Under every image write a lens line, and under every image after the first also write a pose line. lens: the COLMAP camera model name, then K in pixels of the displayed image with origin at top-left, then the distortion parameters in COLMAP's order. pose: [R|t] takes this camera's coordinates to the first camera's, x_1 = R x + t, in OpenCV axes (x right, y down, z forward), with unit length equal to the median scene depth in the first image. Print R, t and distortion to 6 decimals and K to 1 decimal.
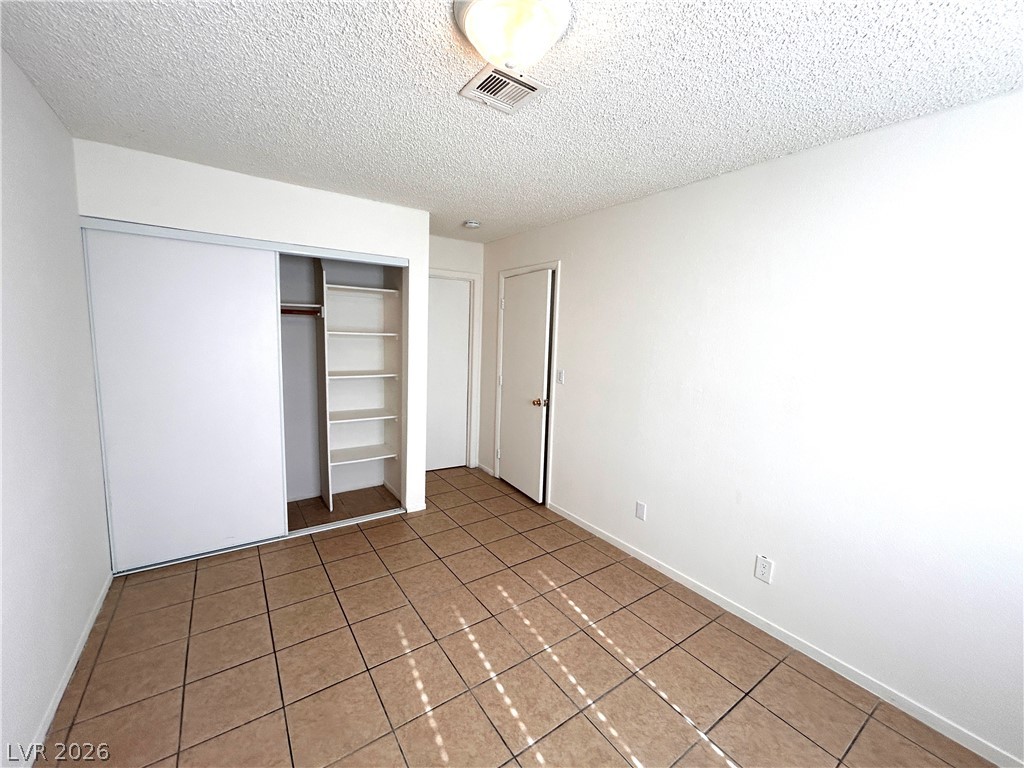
lens RADIAL K [[410.6, 0, 510.8], [0, 410.6, 385.0], [0, 0, 1]] dist [0.000160, 0.000024]
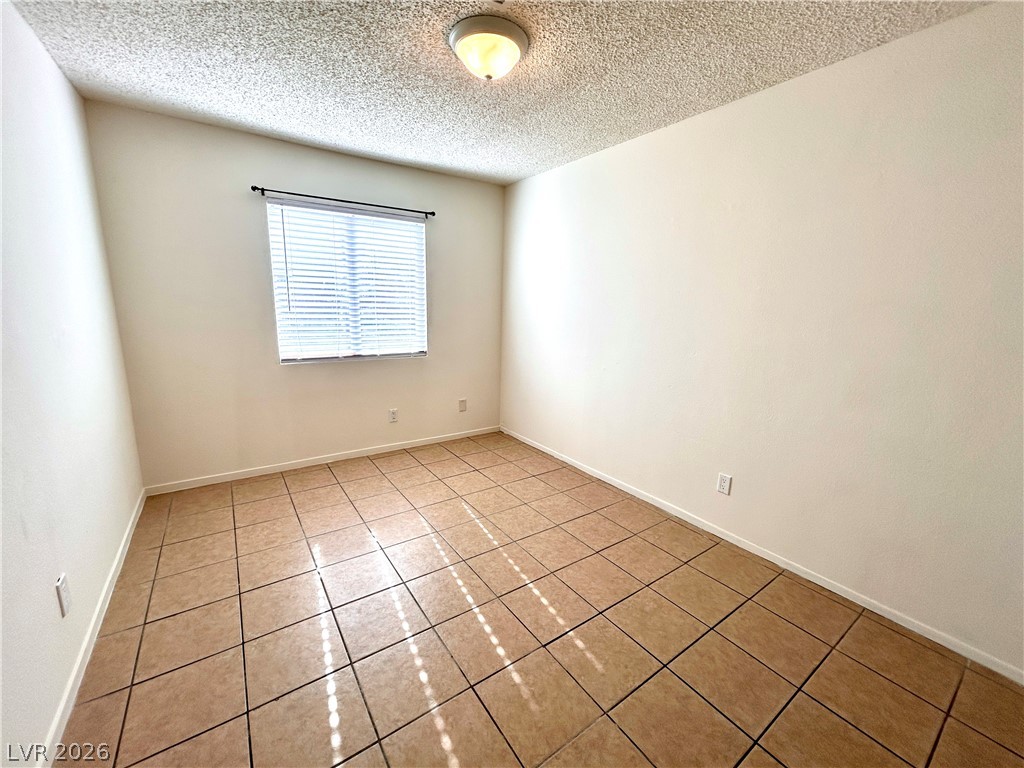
lens RADIAL K [[410.6, 0, 511.7], [0, 410.6, 383.4], [0, 0, 1]] dist [0.000160, 0.000024]
pose [[-0.998371, -0.055157, -0.014609, -0.075832], [-0.056945, 0.946959, 0.316269, -0.127912], [-0.003611, 0.316585, -0.948557, 1.573923]]
